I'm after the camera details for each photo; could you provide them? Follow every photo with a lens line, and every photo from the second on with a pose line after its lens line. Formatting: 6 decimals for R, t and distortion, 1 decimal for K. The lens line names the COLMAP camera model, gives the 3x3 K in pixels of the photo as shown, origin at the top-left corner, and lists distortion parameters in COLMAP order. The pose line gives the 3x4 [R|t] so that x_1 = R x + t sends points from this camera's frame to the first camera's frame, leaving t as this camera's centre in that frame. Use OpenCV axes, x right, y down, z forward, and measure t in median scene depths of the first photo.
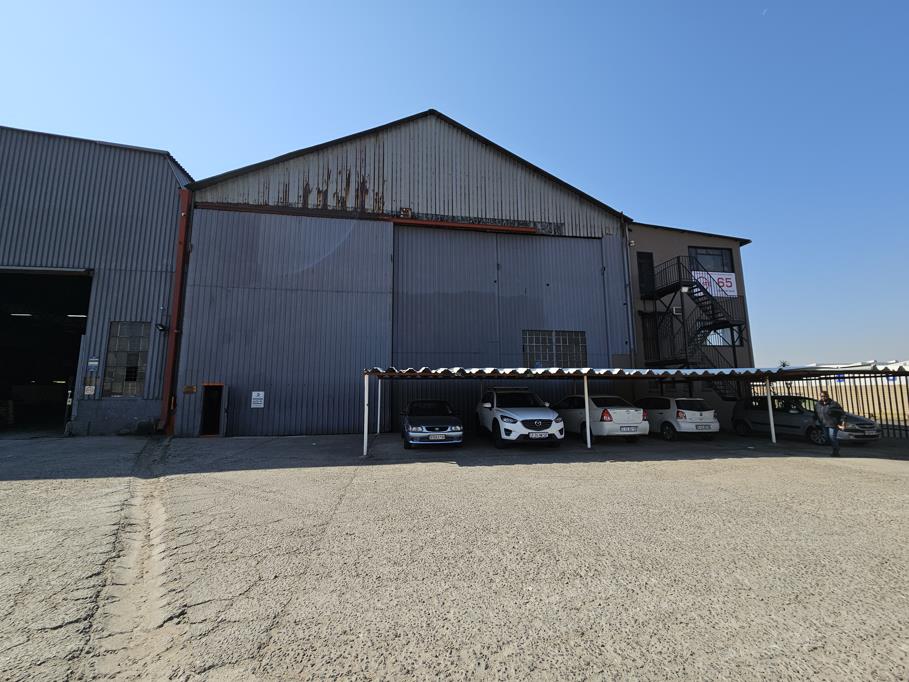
lens RADIAL K [[382.2, 0, 458.4], [0, 382.2, 337.7], [0, 0, 1]] dist [0.002221, -0.000931]
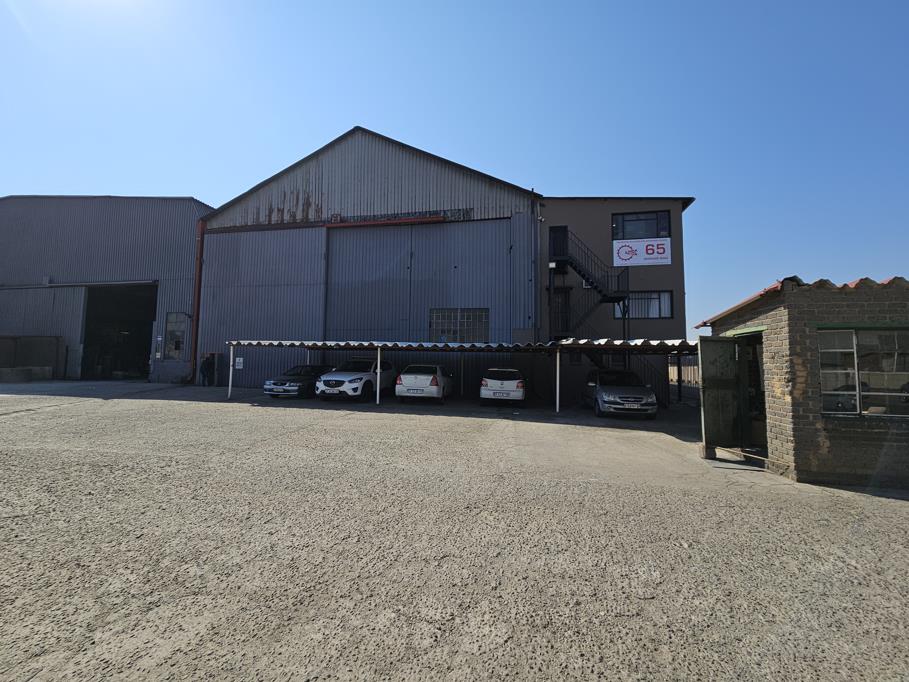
lens RADIAL K [[382.2, 0, 458.7], [0, 382.2, 339.3], [0, 0, 1]] dist [0.002221, -0.000931]
pose [[0.933270, -0.002551, -0.359165, 0.690350], [0.027395, 0.997568, 0.064097, -0.000464], [0.358128, -0.069659, 0.931070, -0.048419]]
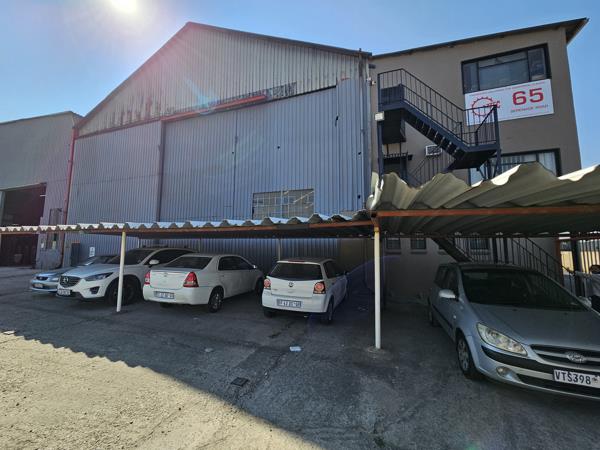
lens RADIAL K [[252.3, 0, 300.3], [0, 252.3, 224.9], [0, 0, 1]] dist [0.002221, -0.000931]
pose [[0.864014, -0.034831, -0.502261, 0.665913], [0.052726, 0.998378, 0.021465, 0.062996], [0.500699, -0.045028, 0.864450, 0.467259]]
